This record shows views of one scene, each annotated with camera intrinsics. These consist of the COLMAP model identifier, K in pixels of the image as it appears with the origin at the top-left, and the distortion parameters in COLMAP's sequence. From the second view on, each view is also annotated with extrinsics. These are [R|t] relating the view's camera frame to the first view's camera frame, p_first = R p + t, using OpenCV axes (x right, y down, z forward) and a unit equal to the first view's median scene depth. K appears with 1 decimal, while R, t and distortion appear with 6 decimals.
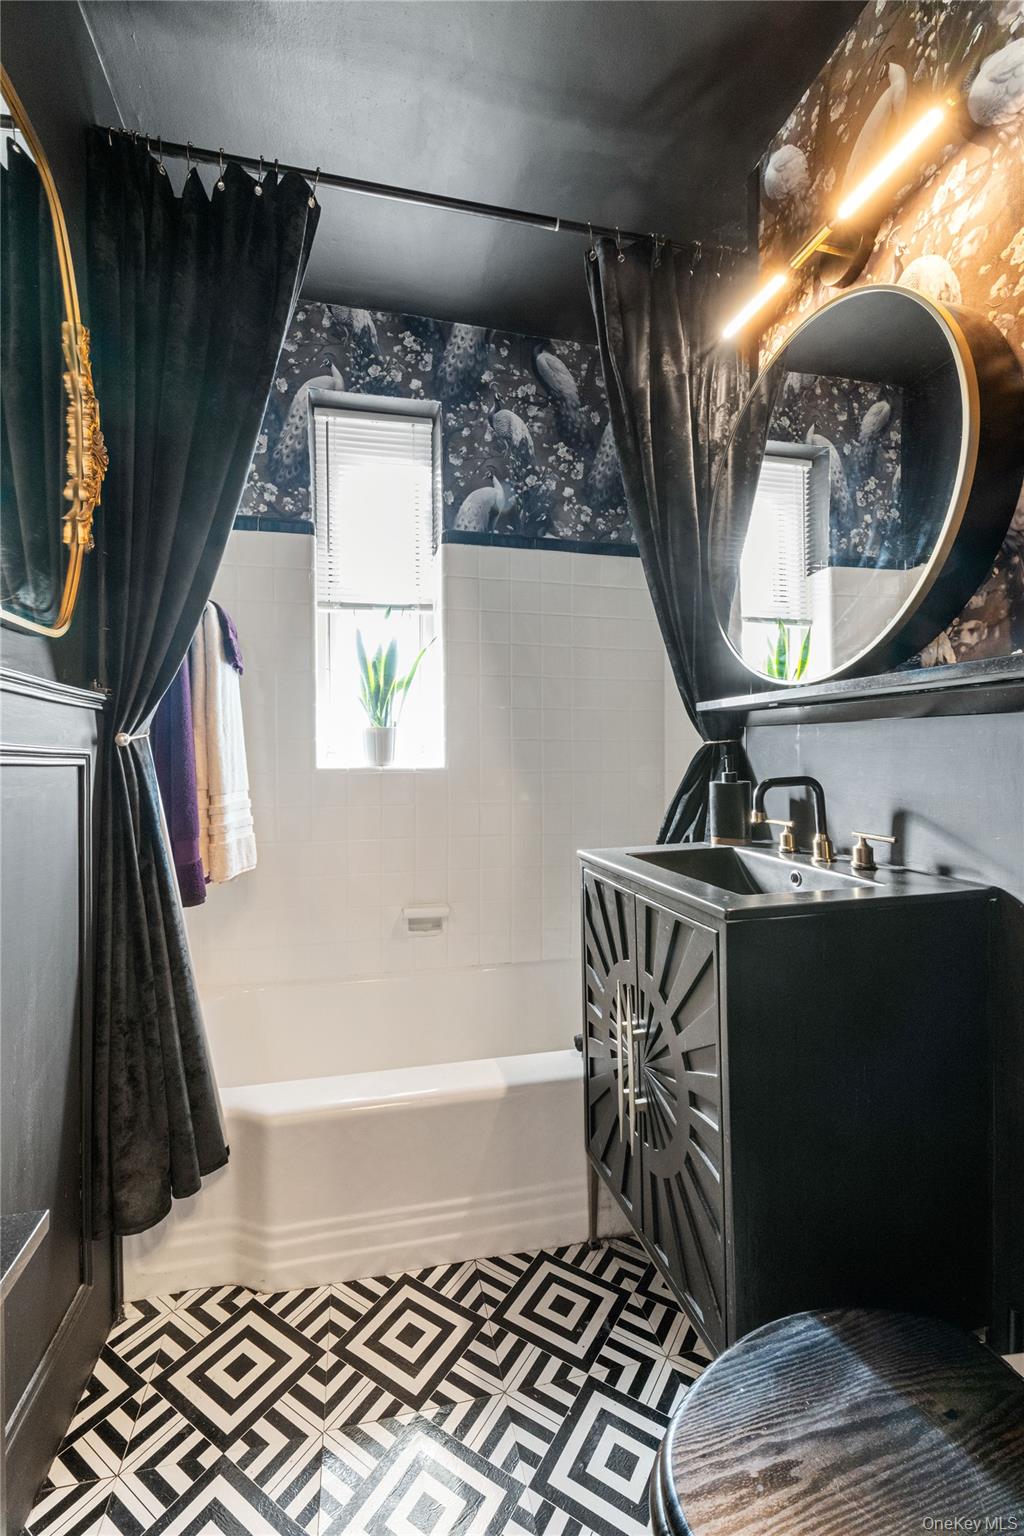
lens RADIAL K [[664.5, 0, 499.8], [0, 664.5, 760.0], [0, 0, 1]] dist [0.006451, -0.001557]
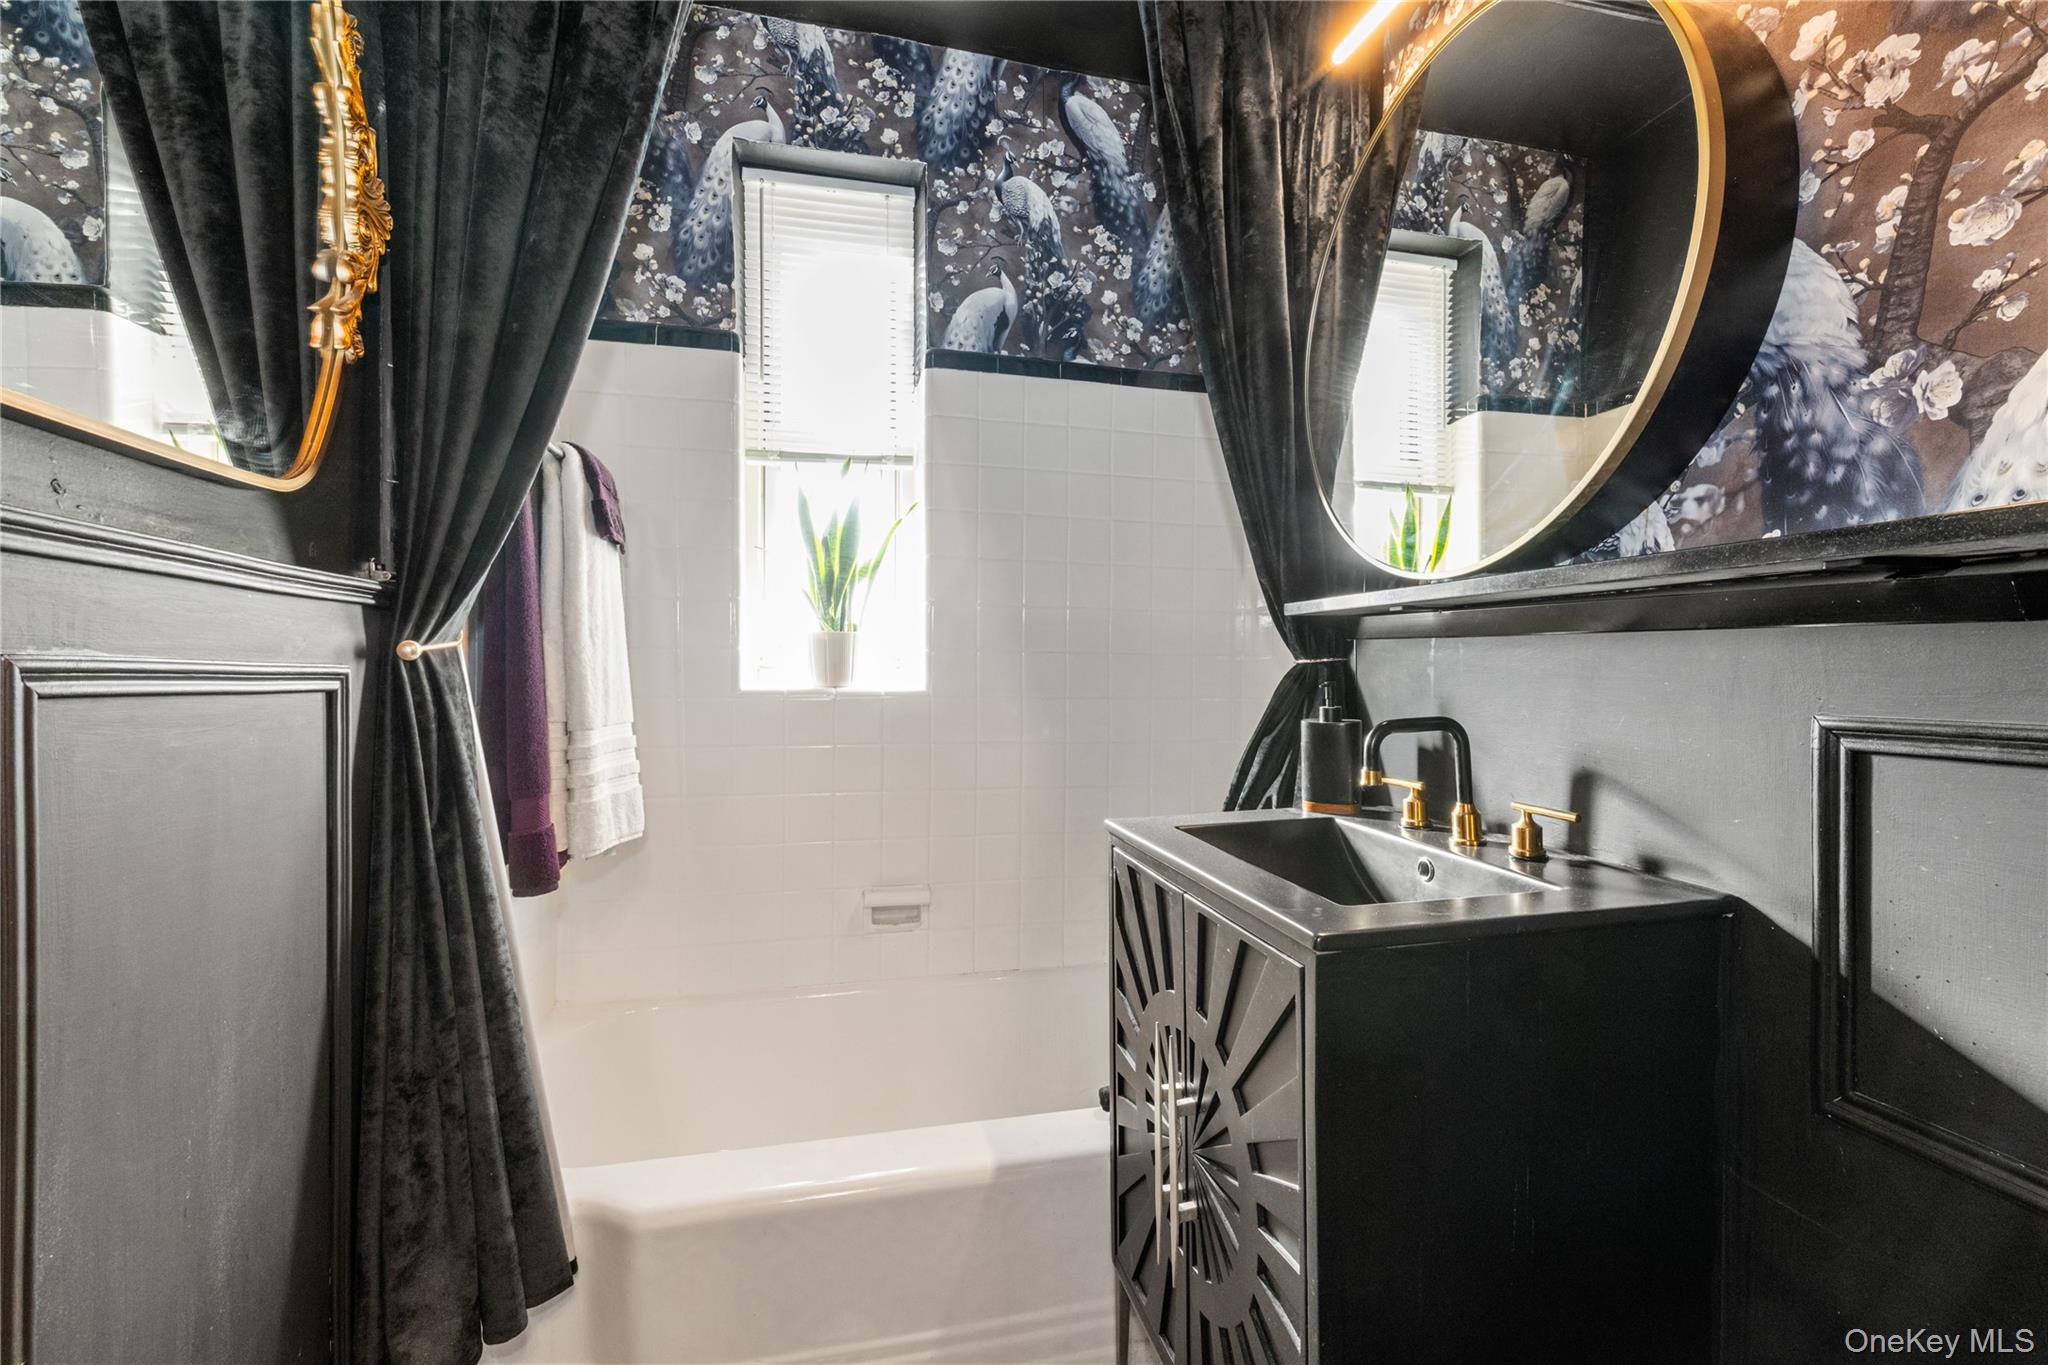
lens RADIAL K [[886.0, 0, 1041.9], [0, 886.0, 682.8], [0, 0, 1]] dist [0.006451, -0.001557]
pose [[0.999887, 0.011177, 0.010045, 0.047067], [-0.011301, 0.999860, 0.012362, -0.015787], [-0.009905, -0.012474, 0.999873, 0.111542]]
